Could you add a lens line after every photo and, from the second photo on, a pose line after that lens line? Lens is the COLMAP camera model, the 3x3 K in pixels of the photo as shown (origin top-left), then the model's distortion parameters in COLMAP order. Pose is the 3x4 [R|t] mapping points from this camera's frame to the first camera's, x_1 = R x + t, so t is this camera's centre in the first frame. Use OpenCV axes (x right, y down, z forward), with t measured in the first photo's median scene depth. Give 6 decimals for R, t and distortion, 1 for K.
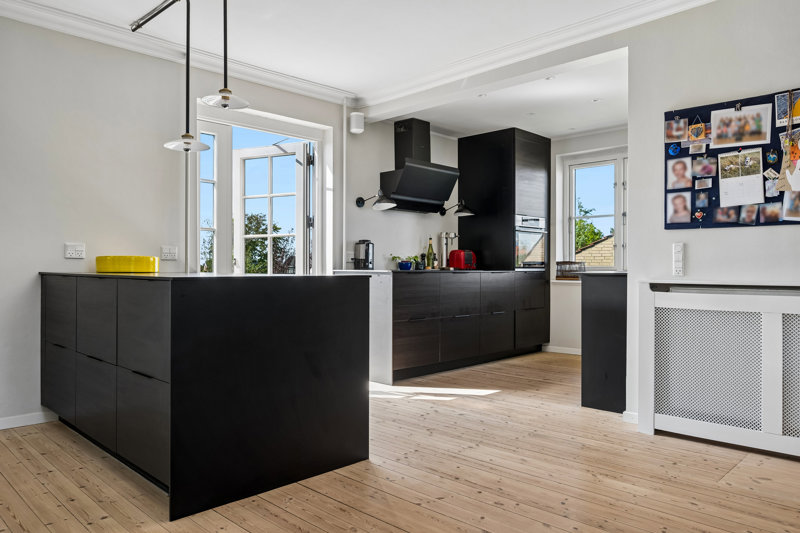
lens RADIAL K [[578.1, 0, 400.0], [0, 578.1, 266.5], [0, 0, 1]] dist [-0.001521, 0.000237]
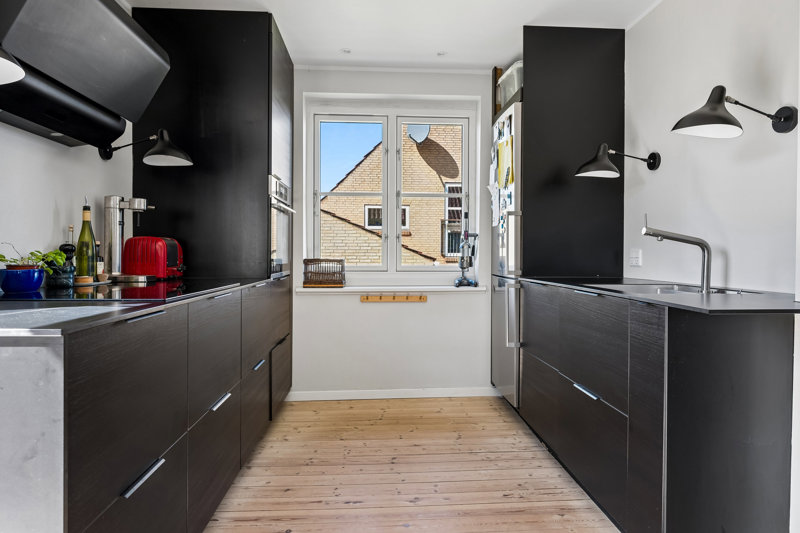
lens RADIAL K [[469.7, 0, 401.5], [0, 469.7, 253.3], [0, 0, 1]] dist [0.001936, 0.000349]
pose [[0.662488, 0.000572, 0.749073, -0.048178], [-0.002766, 0.999995, 0.001683, -0.016672], [-0.749068, -0.003187, 0.662486, 0.598095]]
